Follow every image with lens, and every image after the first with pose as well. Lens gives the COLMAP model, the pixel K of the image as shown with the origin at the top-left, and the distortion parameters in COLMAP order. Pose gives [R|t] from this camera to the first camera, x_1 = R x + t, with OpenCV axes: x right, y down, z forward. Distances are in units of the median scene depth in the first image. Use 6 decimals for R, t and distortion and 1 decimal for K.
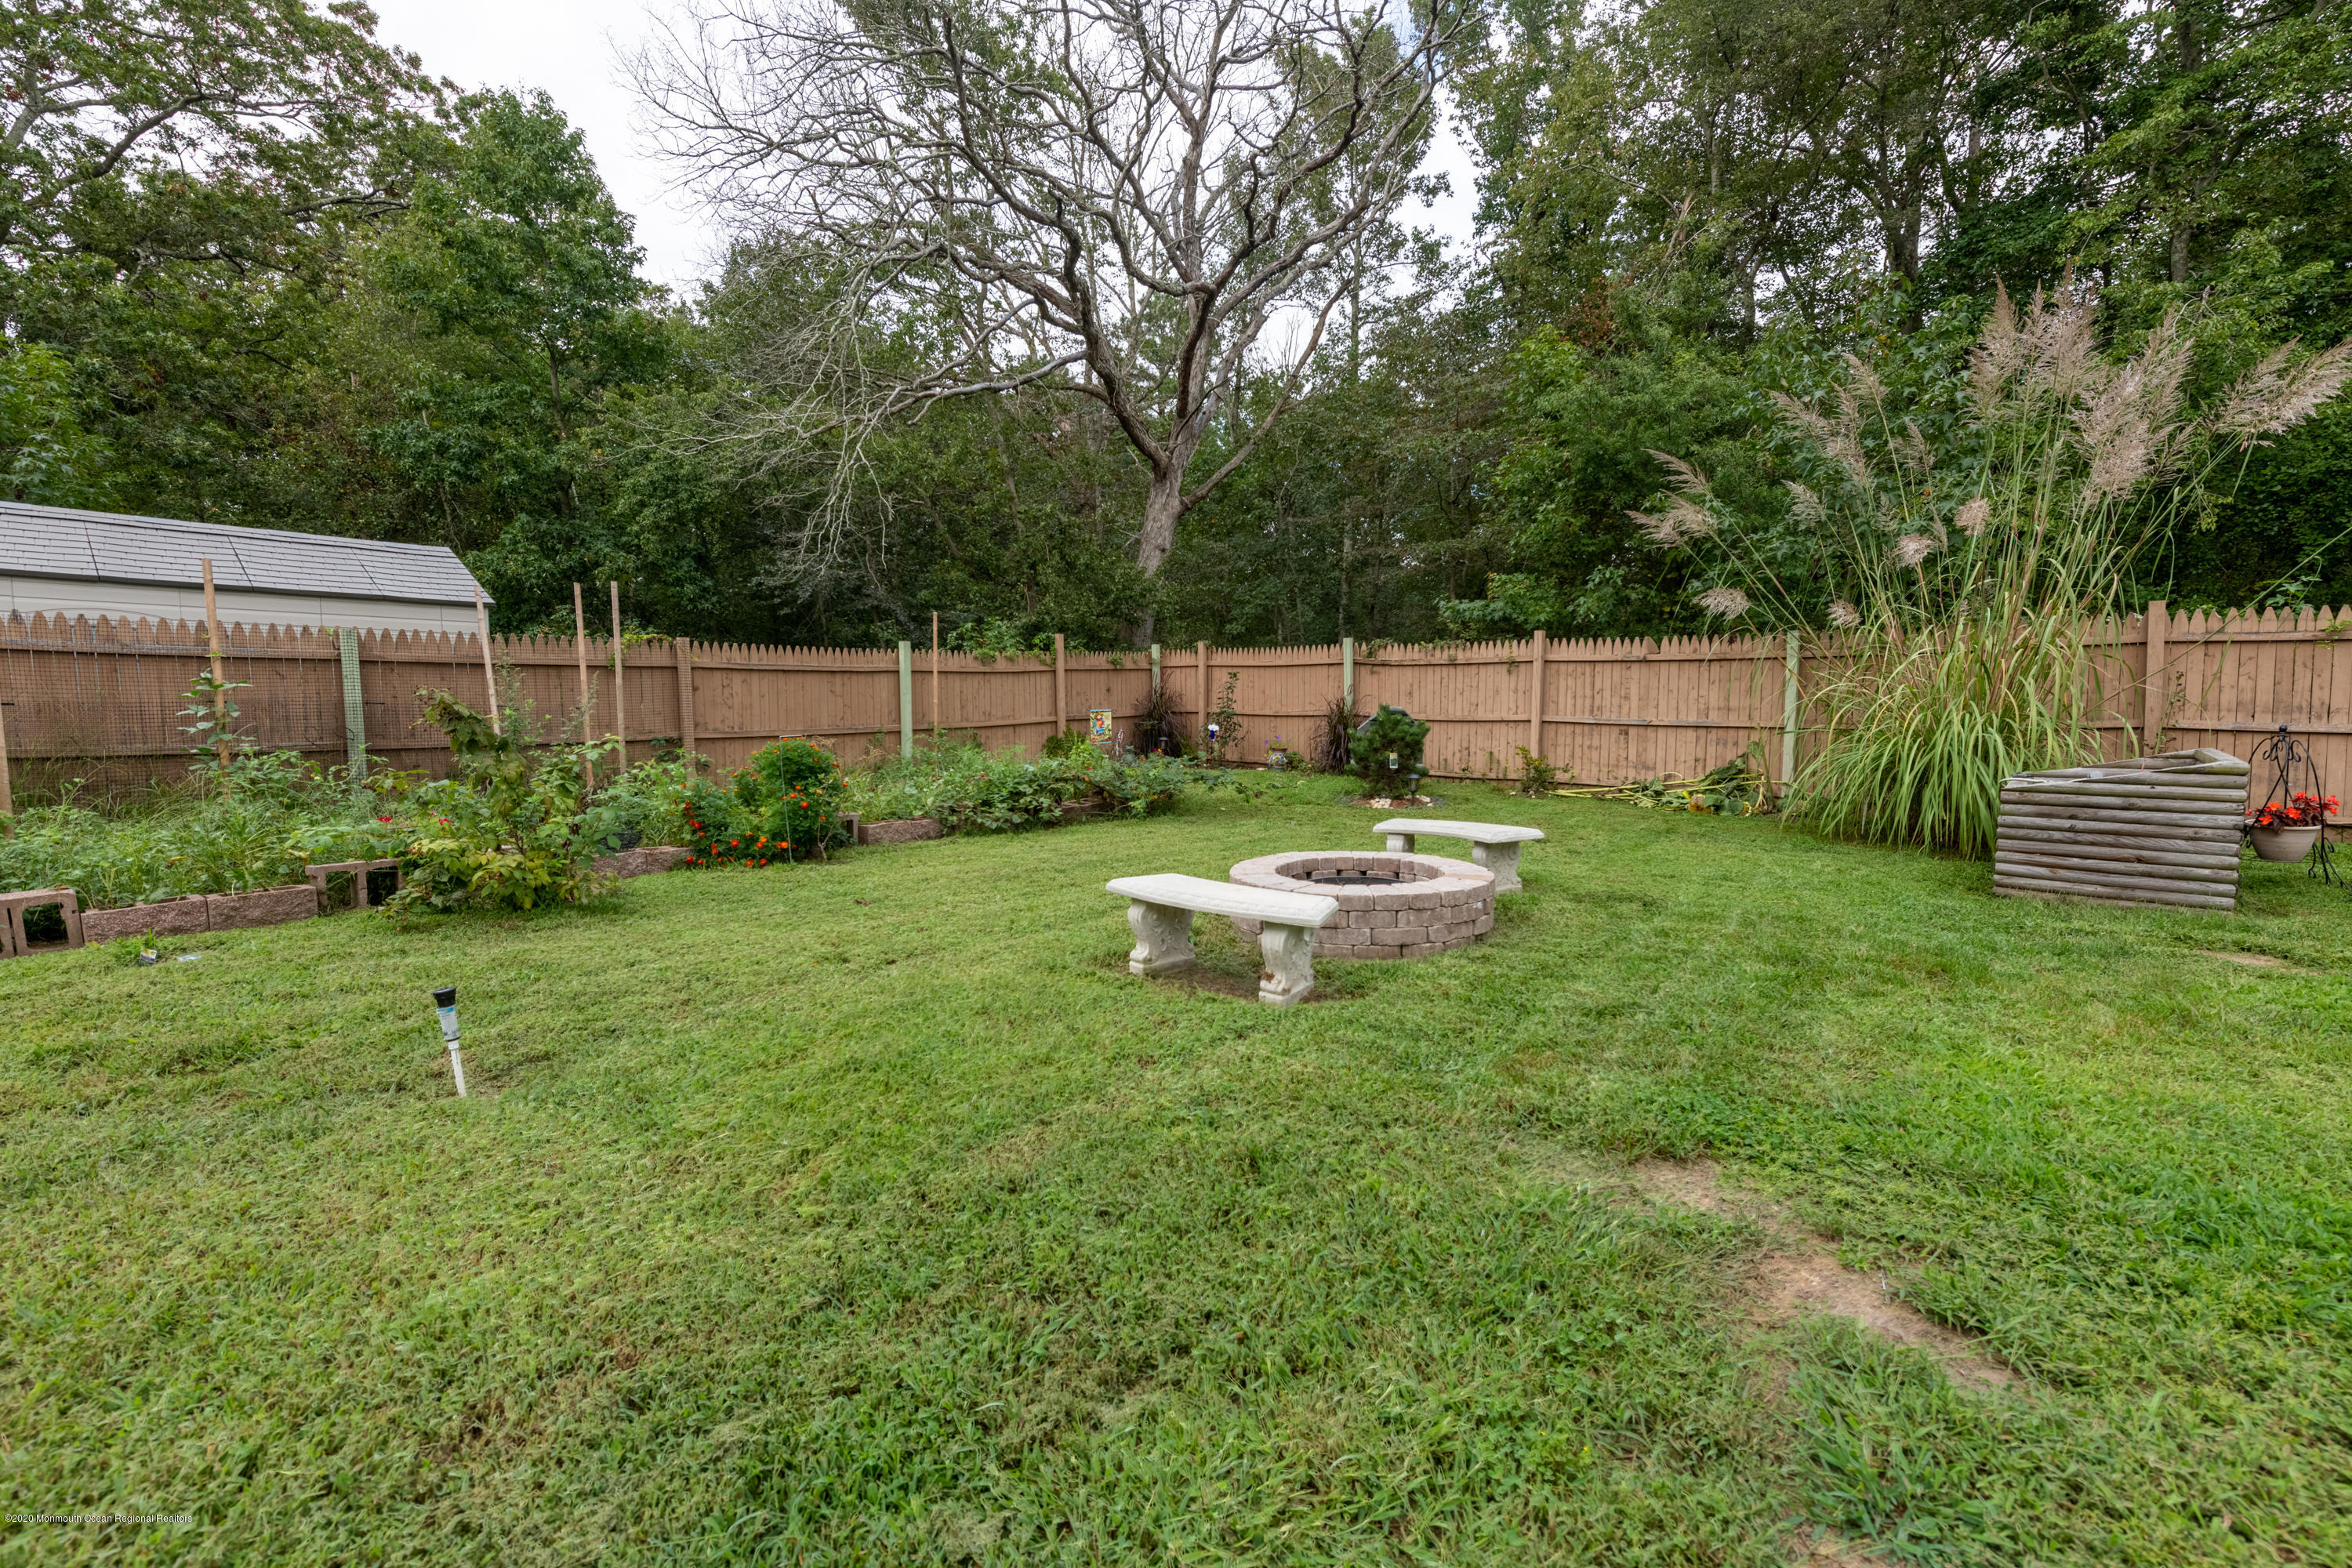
lens RADIAL K [[930.6, 0, 1168.4], [0, 930.6, 768.2], [0, 0, 1]] dist [0.011566, -0.000346]
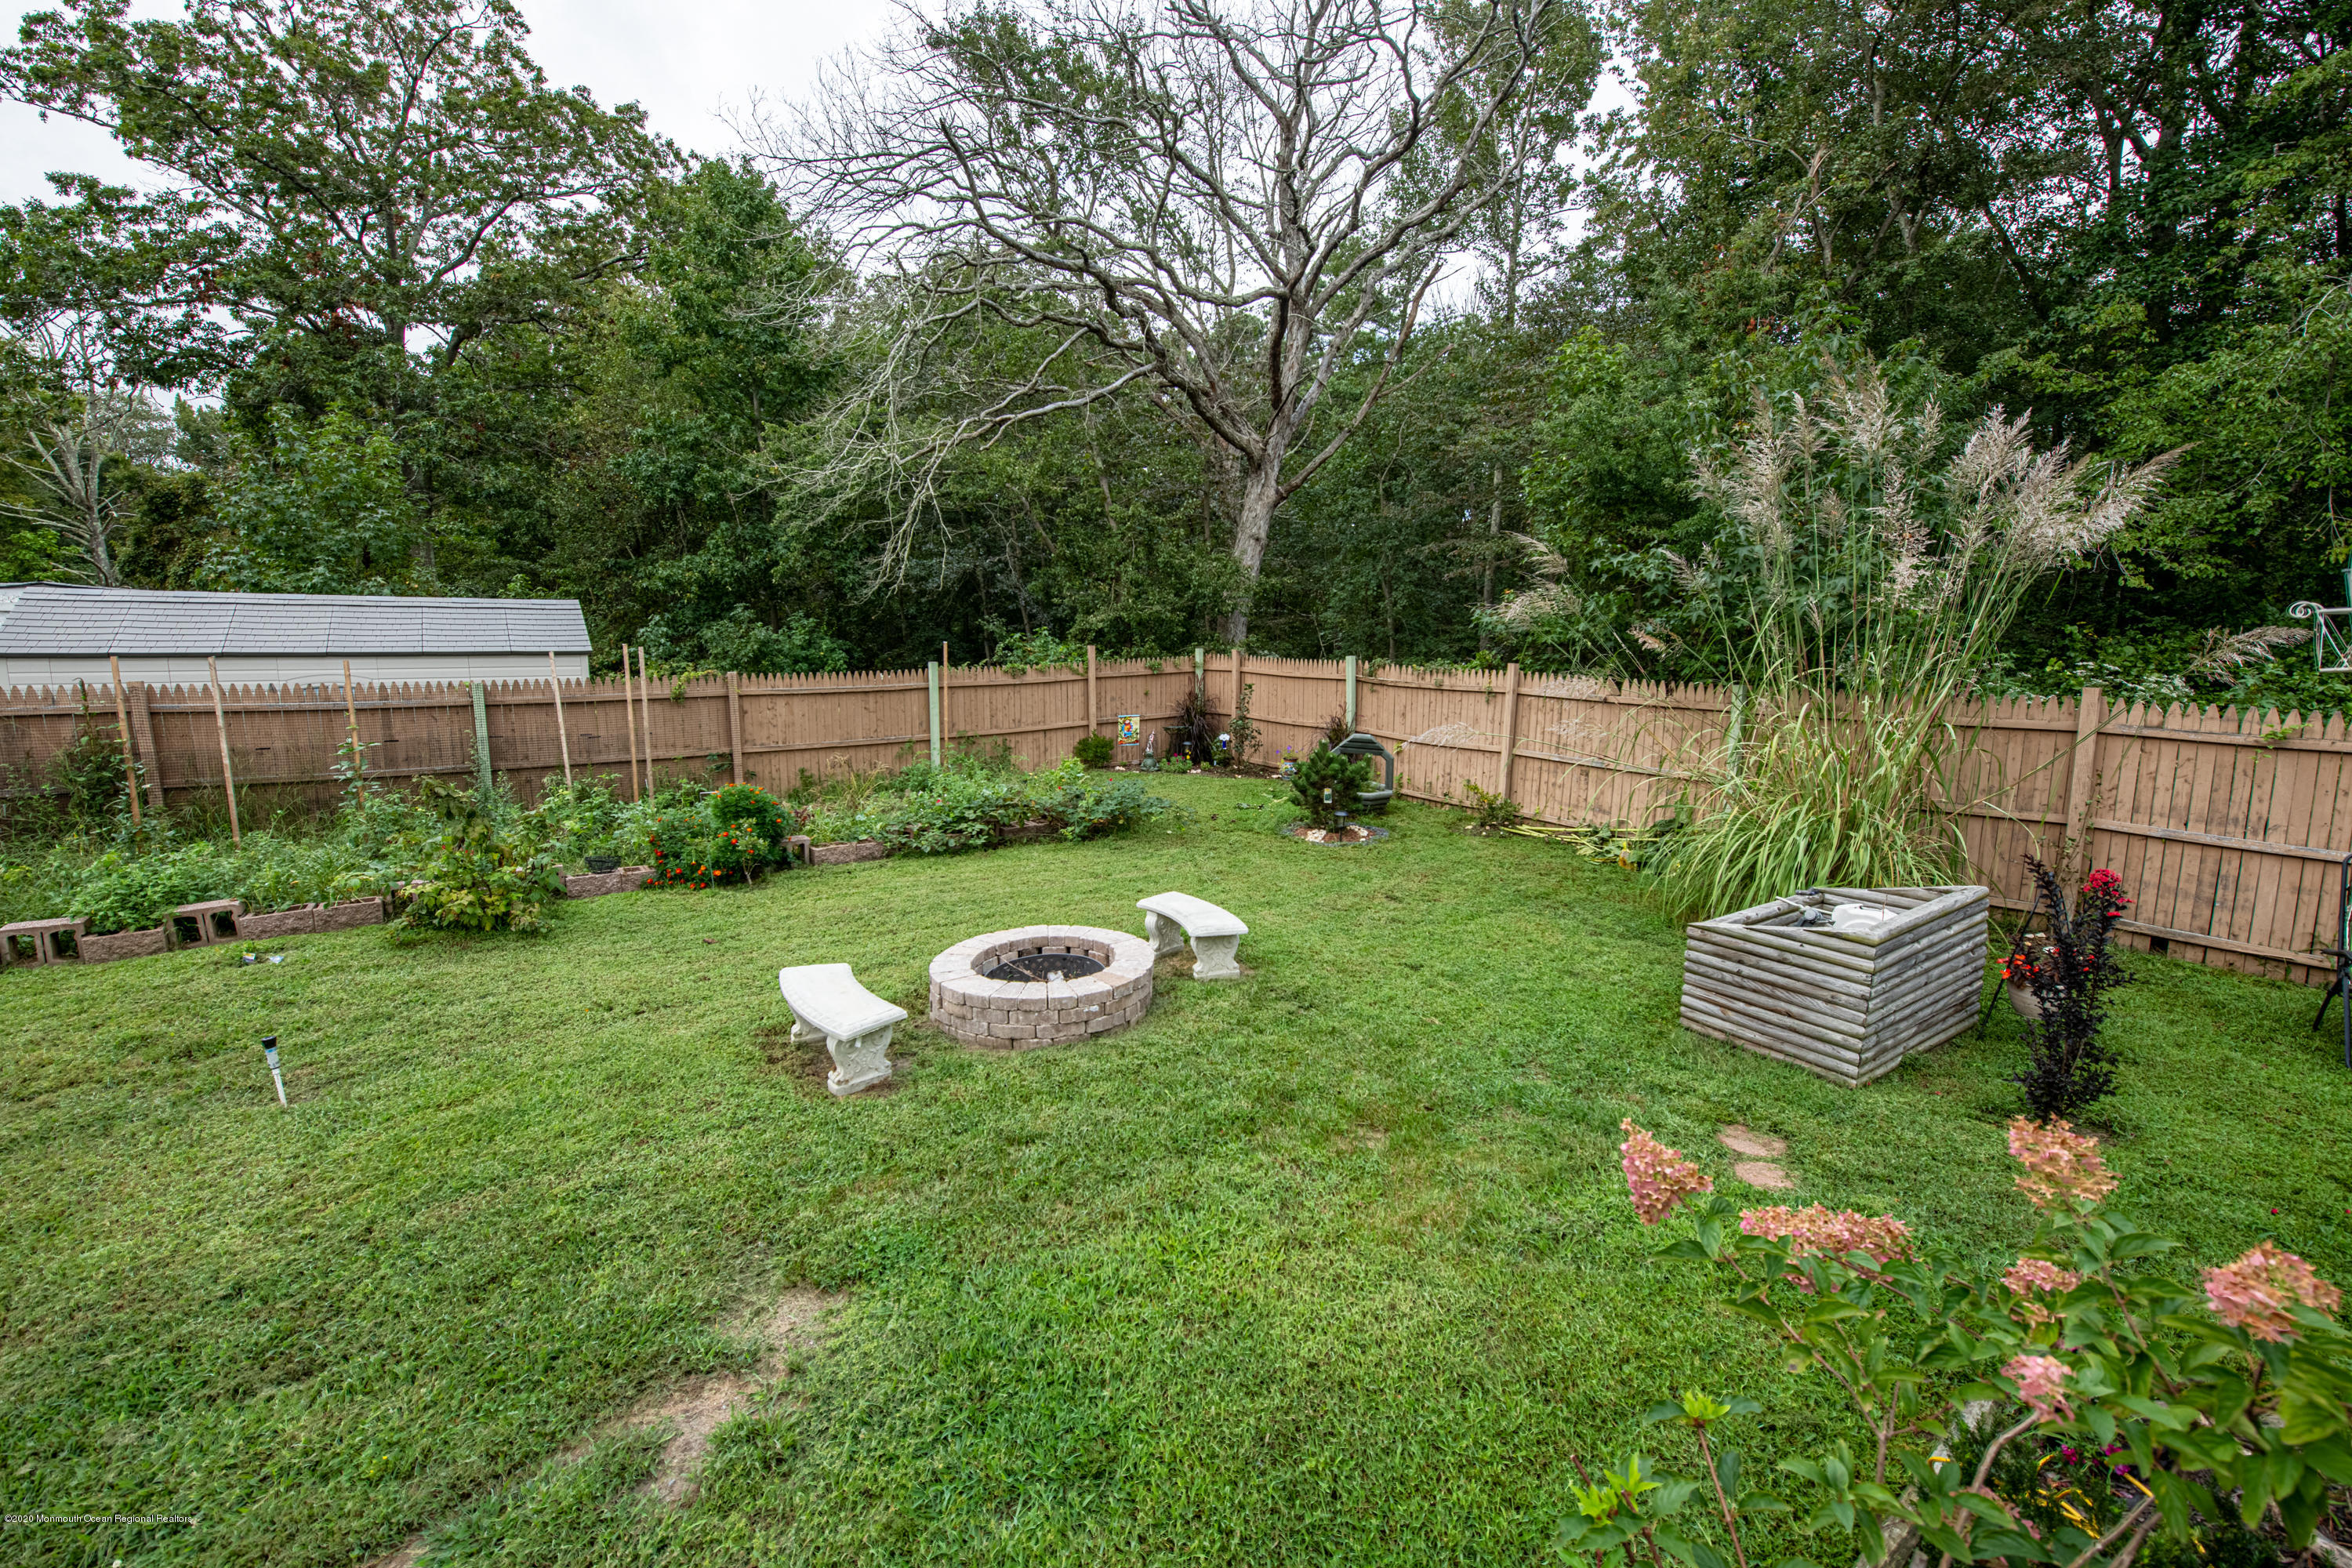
lens RADIAL K [[921.1, 0, 1179.2], [0, 921.1, 745.3], [0, 0, 1]] dist [-0.012797, -0.000147]
pose [[0.971901, 0.036889, -0.232480, 0.277490], [-0.026016, 0.998427, 0.049666, -0.097624], [0.233947, -0.042222, 0.971332, -0.034827]]
